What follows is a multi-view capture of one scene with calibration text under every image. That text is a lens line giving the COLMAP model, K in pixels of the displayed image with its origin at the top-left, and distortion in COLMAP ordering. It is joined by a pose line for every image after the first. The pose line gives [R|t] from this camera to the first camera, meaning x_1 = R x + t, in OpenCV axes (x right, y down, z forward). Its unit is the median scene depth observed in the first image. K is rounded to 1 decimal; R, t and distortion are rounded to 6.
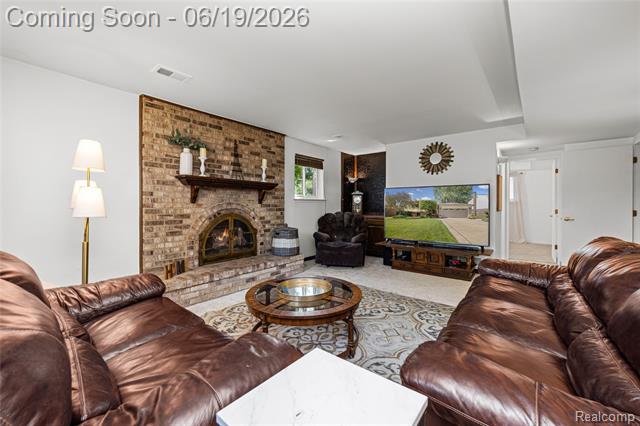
lens RADIAL K [[256.3, 0, 318.7], [0, 256.3, 203.1], [0, 0, 1]] dist [0.016196, -0.000019]
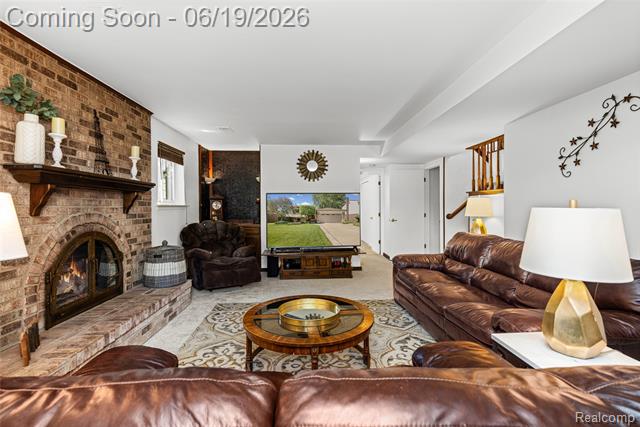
lens RADIAL K [[299.0, 0, 316.2], [0, 299.0, 207.2], [0, 0, 1]] dist [-0.000469, -0.000257]
pose [[0.745731, -0.005411, 0.666225, -0.420055], [0.001729, 0.999979, 0.006186, -0.019490], [-0.666245, -0.003461, 0.745725, 0.123325]]
